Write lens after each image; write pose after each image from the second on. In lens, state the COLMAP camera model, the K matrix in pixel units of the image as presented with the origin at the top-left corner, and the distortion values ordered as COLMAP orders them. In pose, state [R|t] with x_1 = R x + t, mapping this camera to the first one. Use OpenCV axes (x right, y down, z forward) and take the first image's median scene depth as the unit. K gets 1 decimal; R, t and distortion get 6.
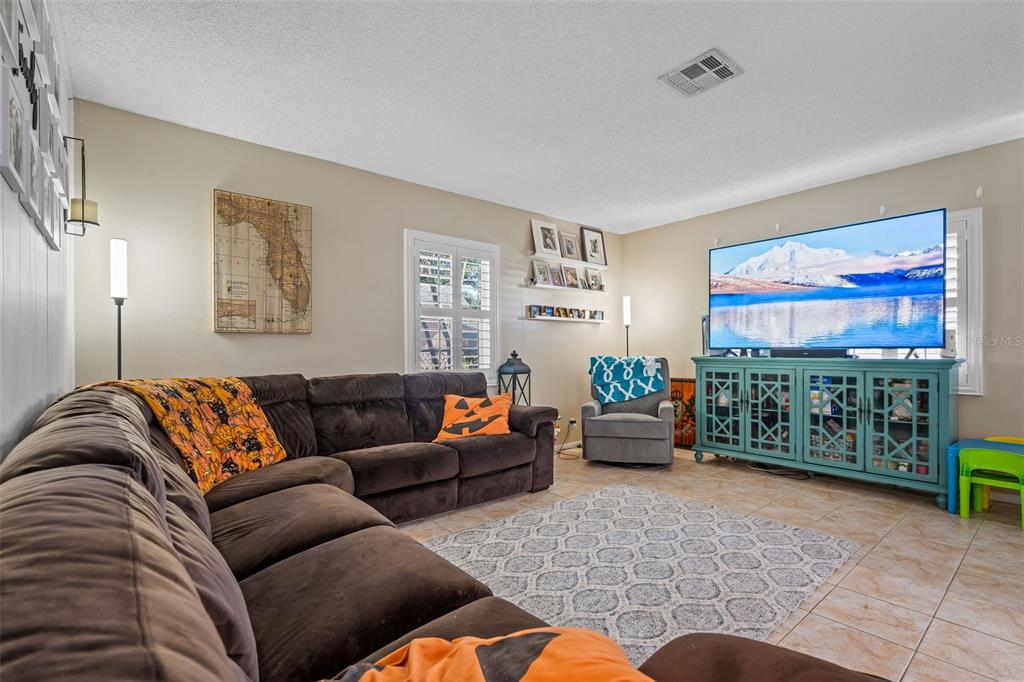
lens RADIAL K [[467.9, 0, 508.9], [0, 467.9, 354.0], [0, 0, 1]] dist [-0.001800, 0.000111]
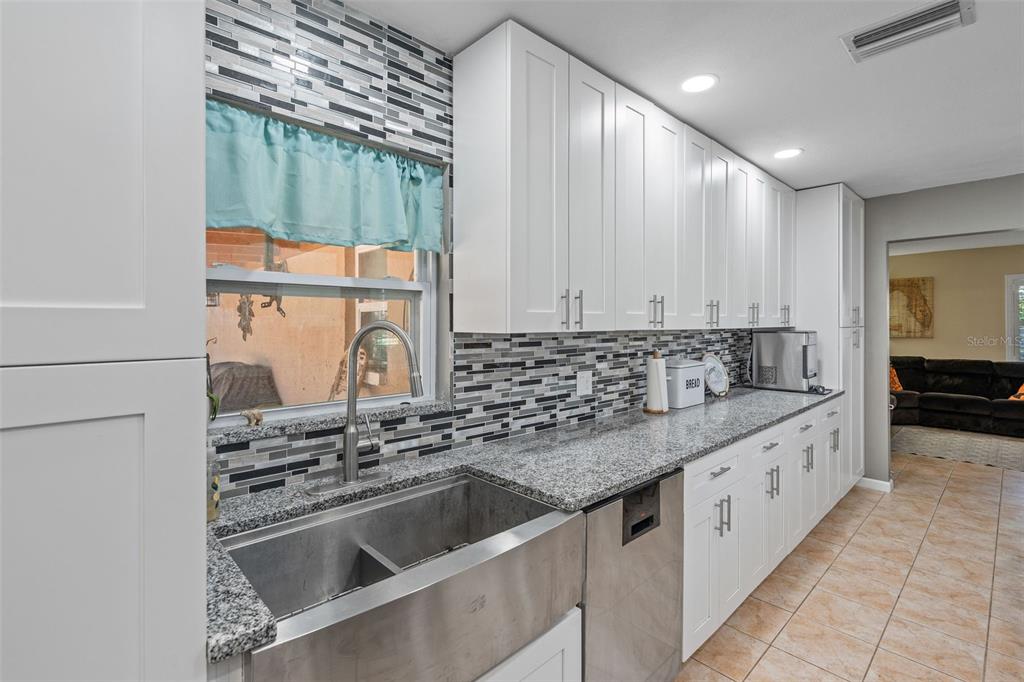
lens RADIAL K [[476.1, 0, 512.5], [0, 476.1, 322.8], [0, 0, 1]] dist [-0.001262, 0.000643]
pose [[0.061359, 0.000499, -0.998116, 1.421218], [0.000345, 1.000000, 0.000521, -0.100620], [0.998116, -0.000377, 0.061359, -0.897928]]
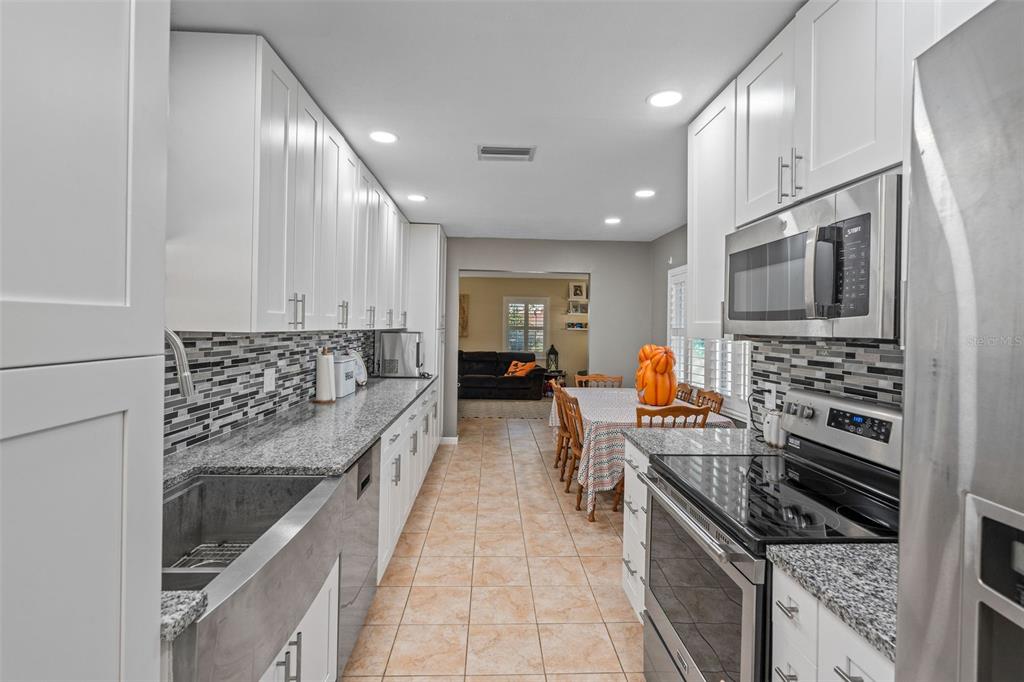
lens RADIAL K [[469.4, 0, 512.2], [0, 469.4, 328.9], [0, 0, 1]] dist [-0.001013, 0.000150]
pose [[0.794264, 0.021430, -0.607194, 1.462183], [-0.023695, 0.999710, 0.004287, -0.102180], [0.607110, 0.010983, 0.794542, -1.089231]]
